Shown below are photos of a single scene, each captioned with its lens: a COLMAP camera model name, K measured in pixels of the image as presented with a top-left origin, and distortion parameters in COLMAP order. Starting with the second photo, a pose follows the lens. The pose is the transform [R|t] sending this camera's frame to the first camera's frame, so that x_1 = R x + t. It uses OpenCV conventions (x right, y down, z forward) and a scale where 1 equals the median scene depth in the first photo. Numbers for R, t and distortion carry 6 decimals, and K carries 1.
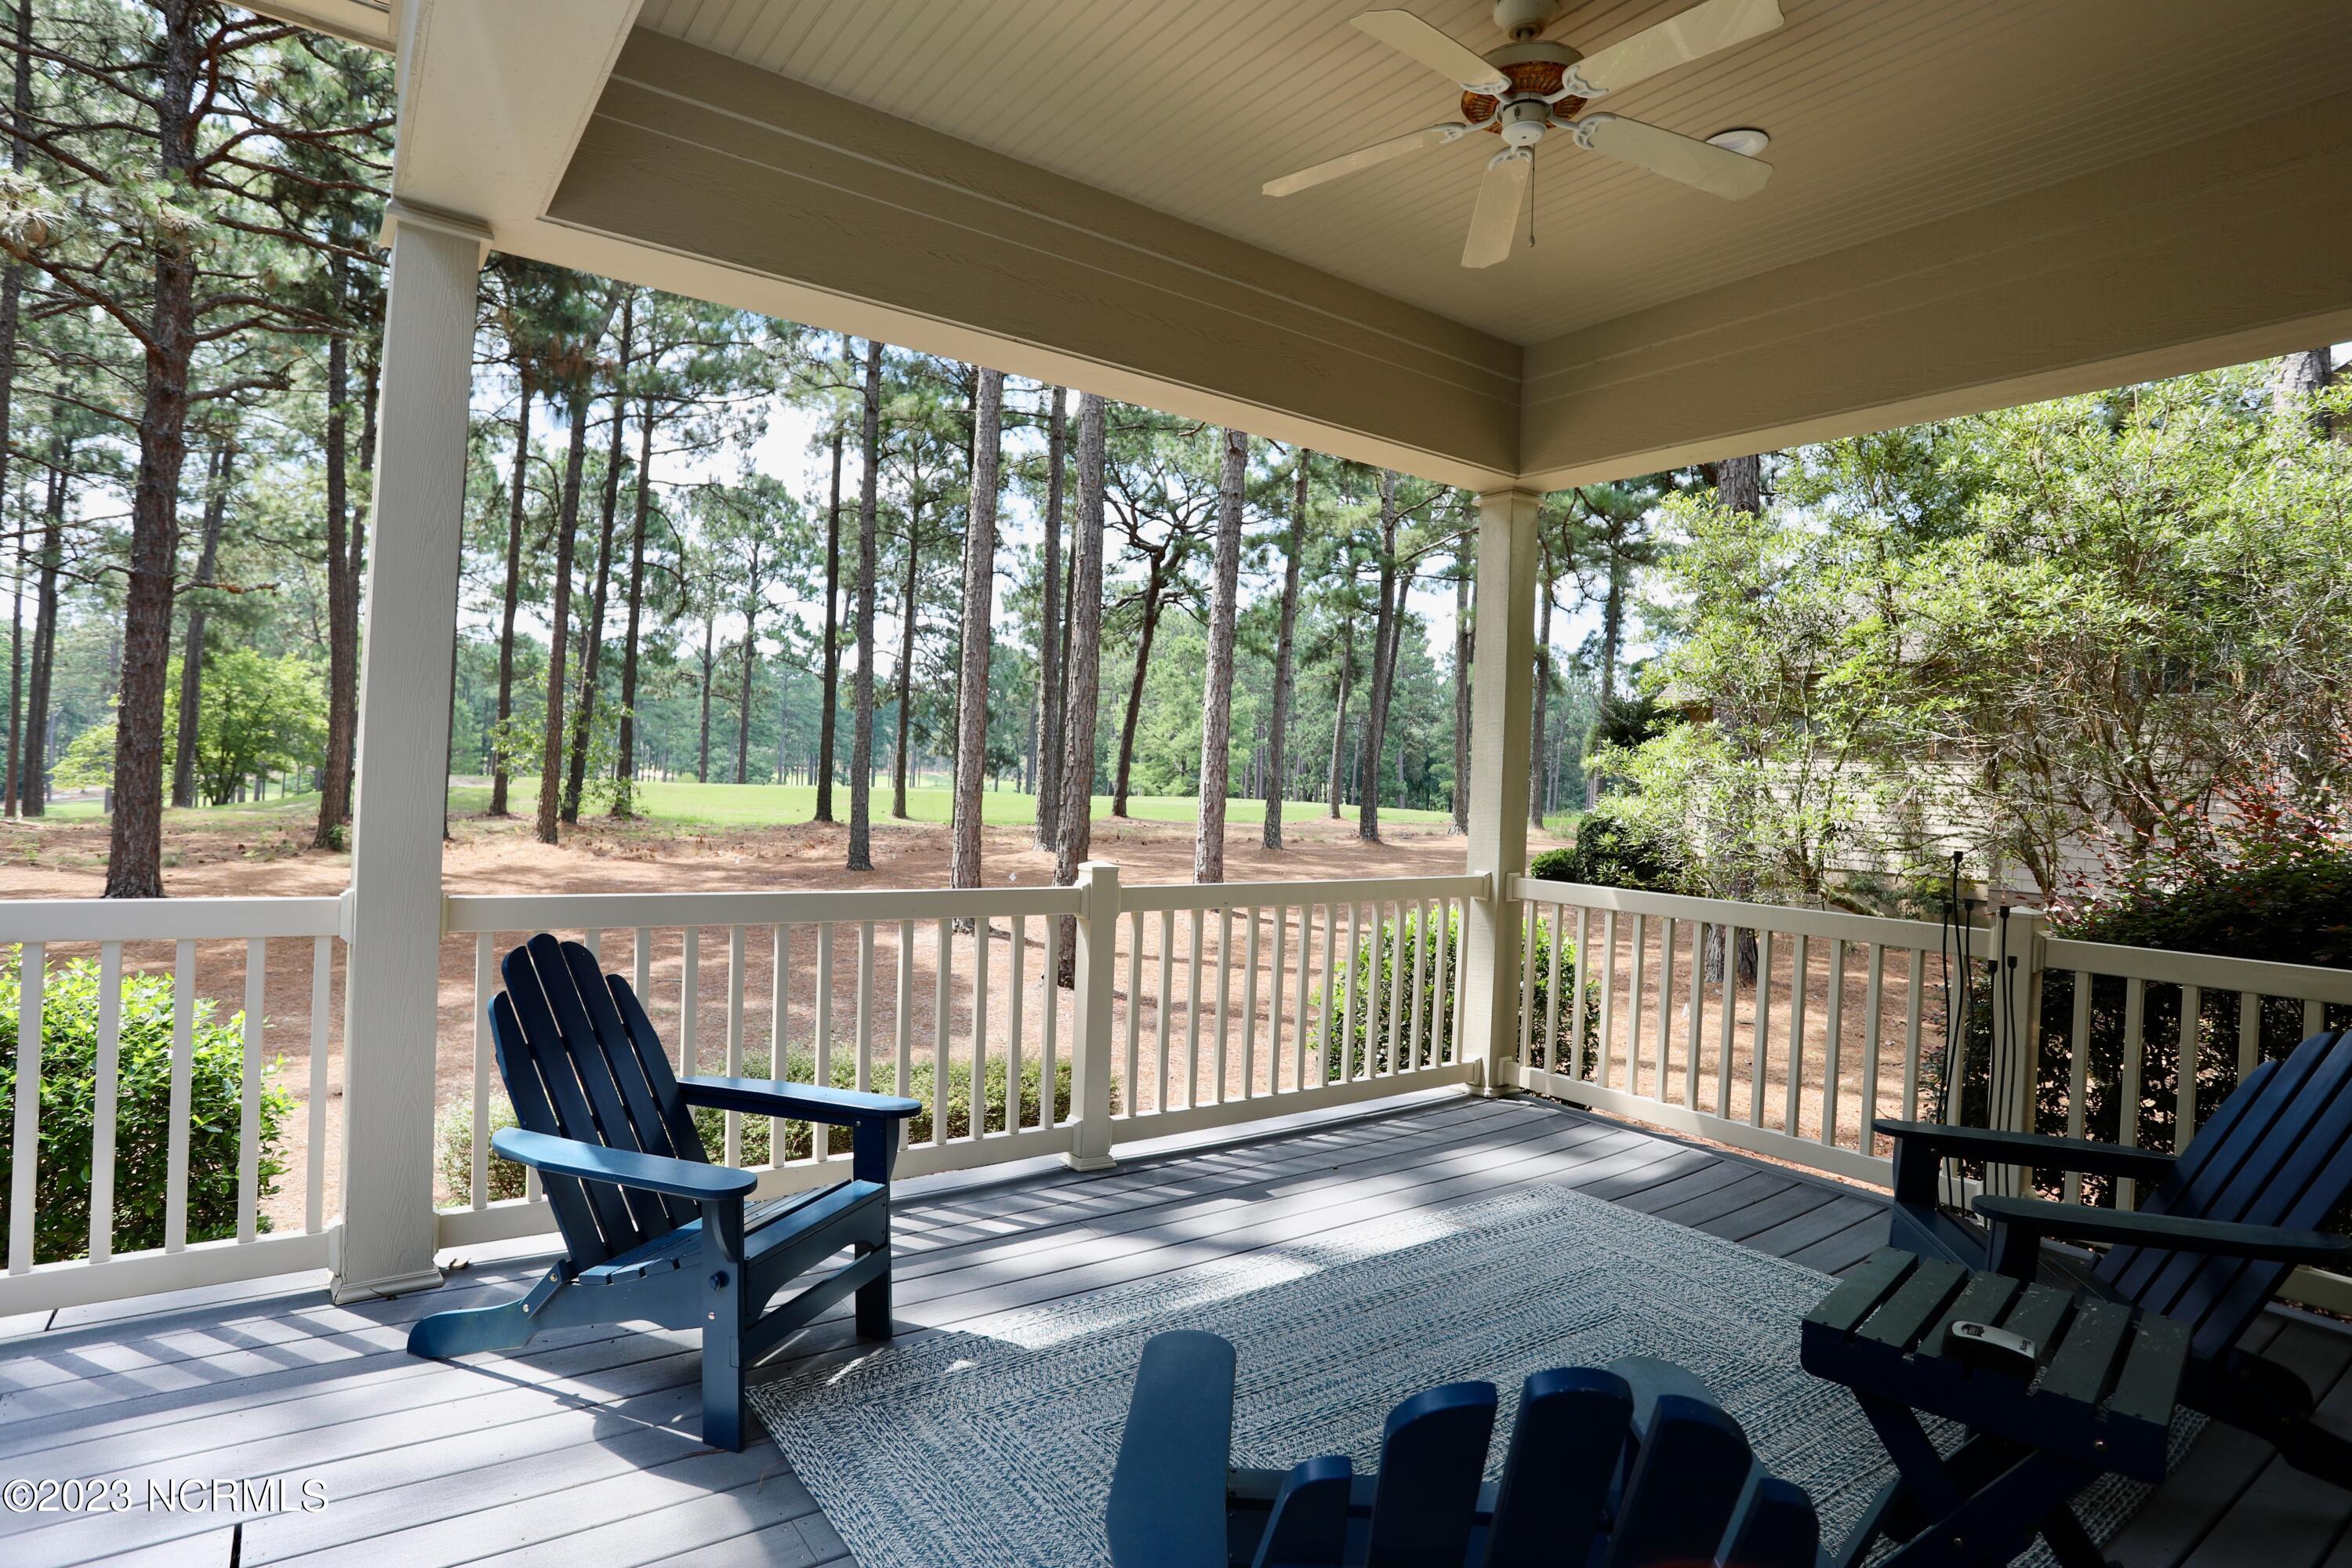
lens RADIAL K [[1144.3, 0, 1166.7], [0, 1144.3, 771.5], [0, 0, 1]] dist [-0.081111, 0.038860]
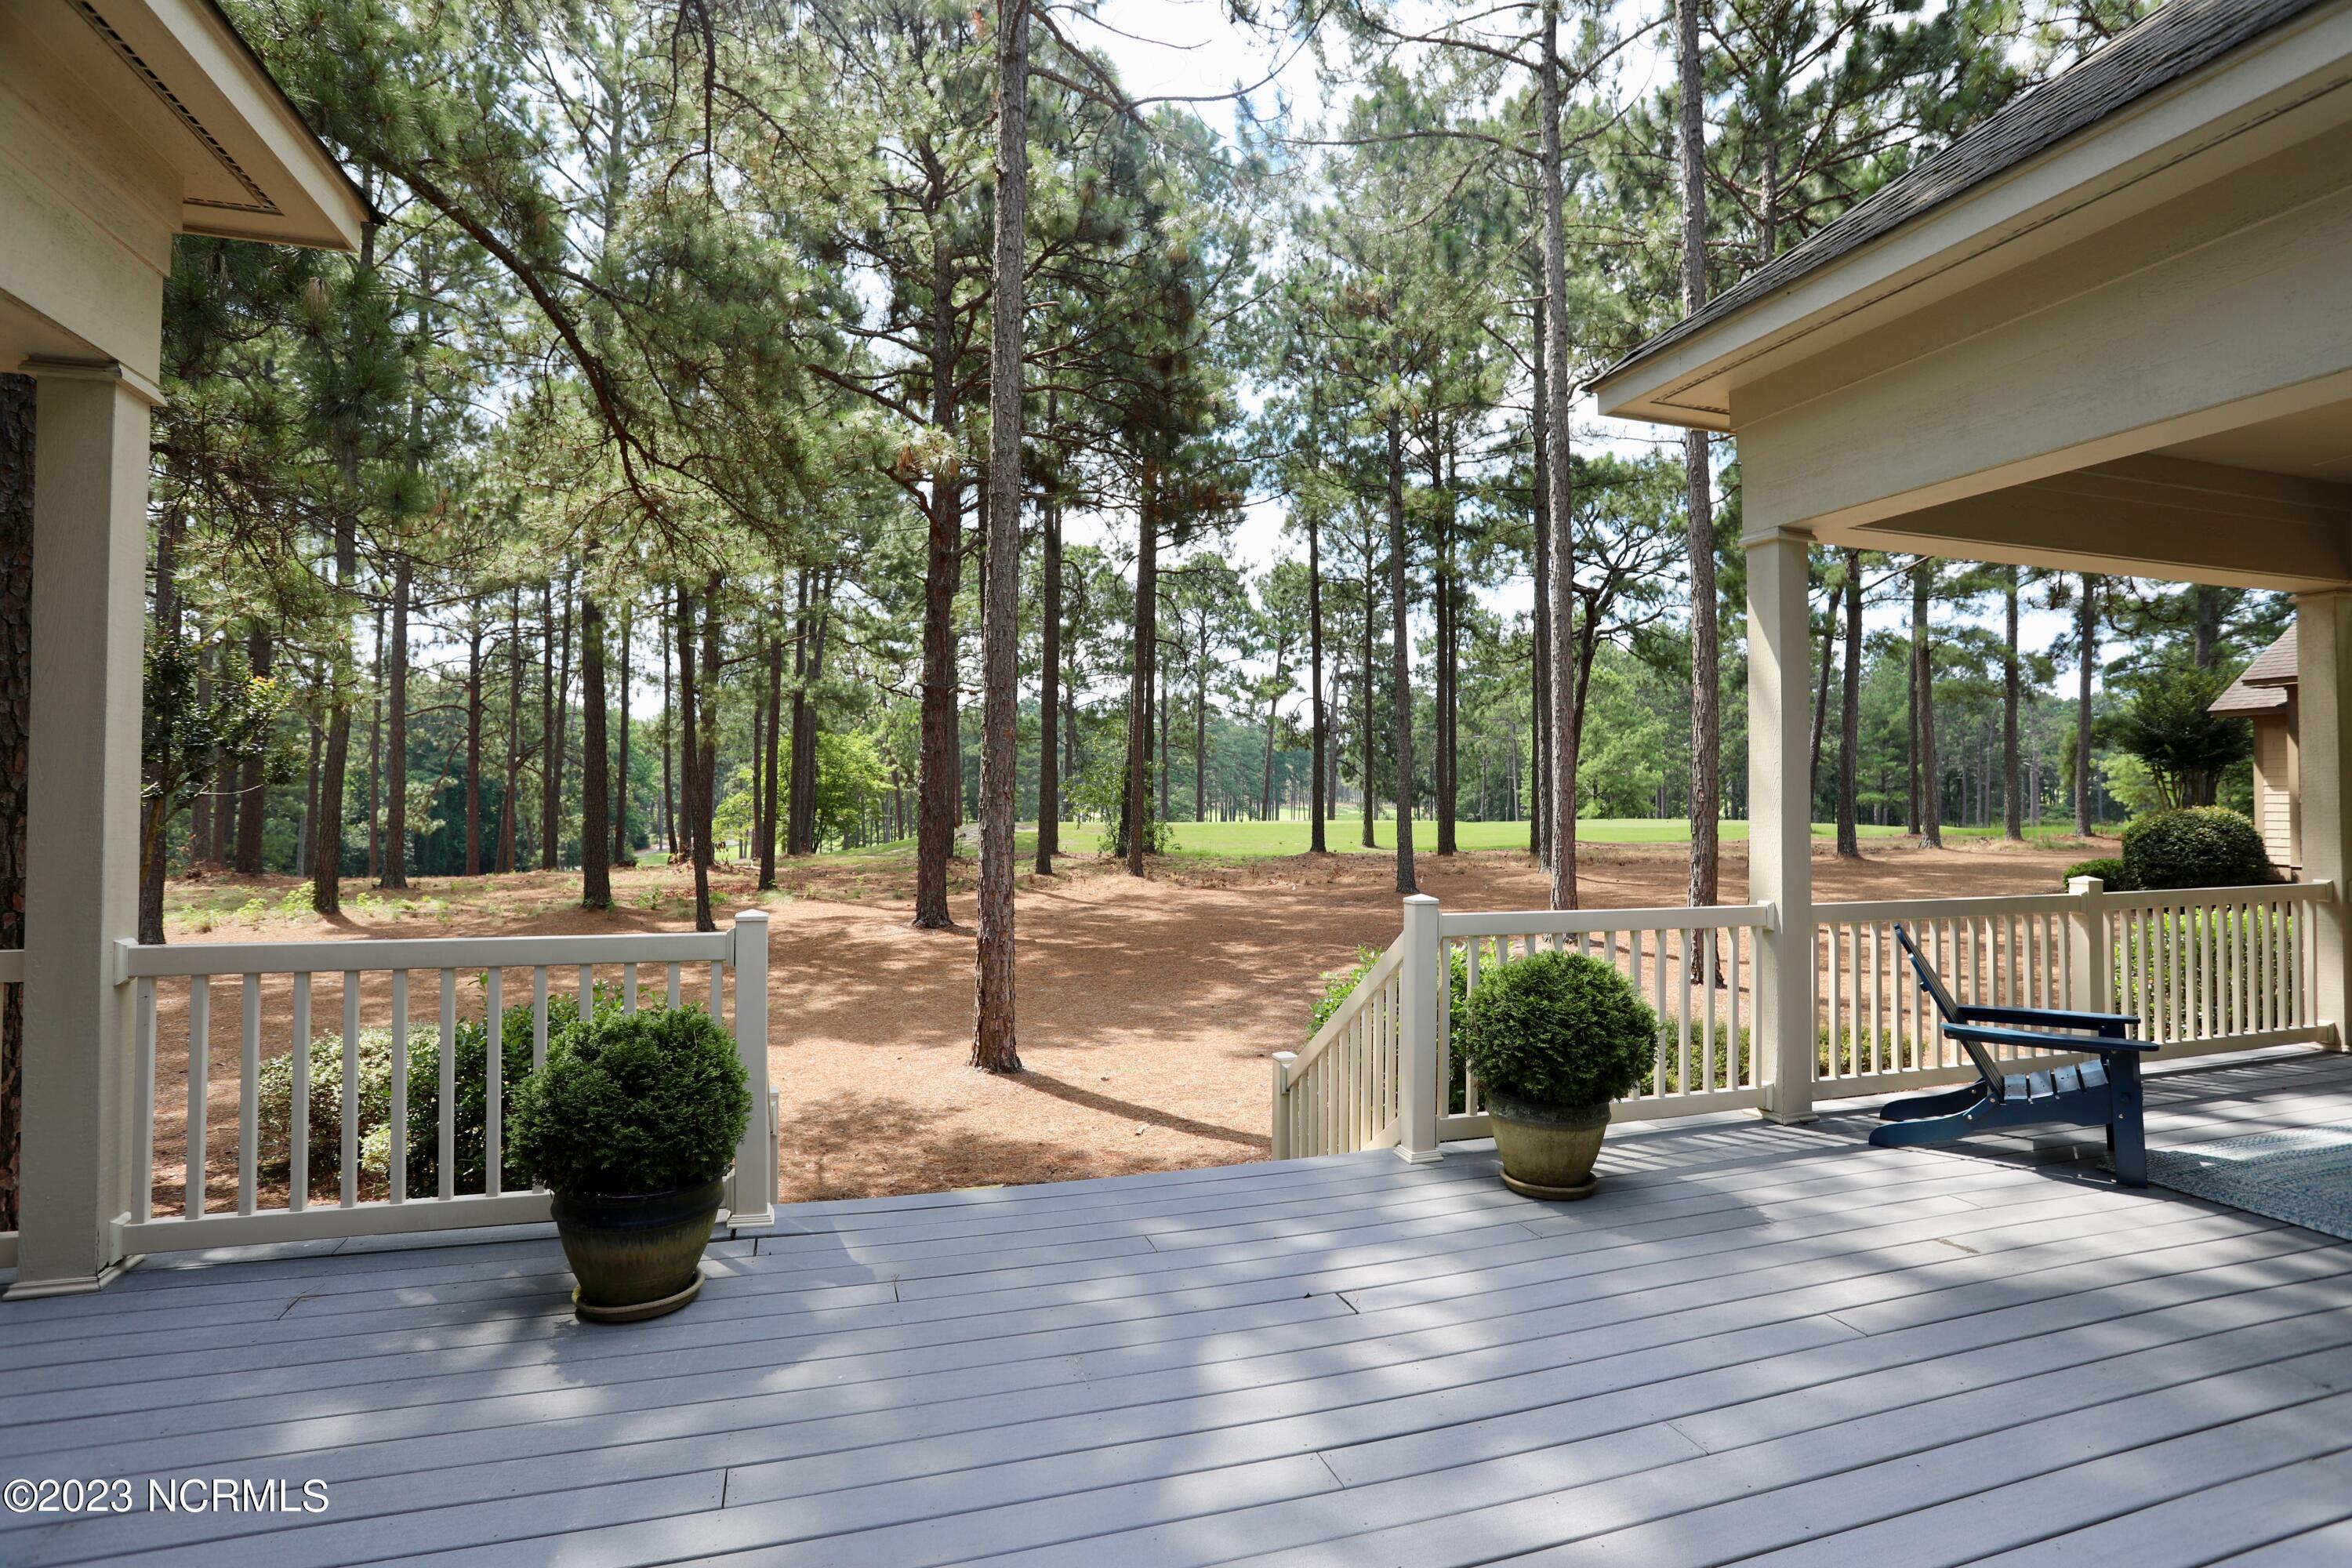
lens RADIAL K [[1103.5, 0, 1176.0], [0, 1103.5, 784.0], [0, 0, 1]] dist [-0.000336, 0.000161]
pose [[0.965338, -0.041800, -0.257633, -0.196210], [0.039170, 0.999115, -0.015334, -0.018064], [0.258046, 0.004711, 0.966121, -0.174285]]
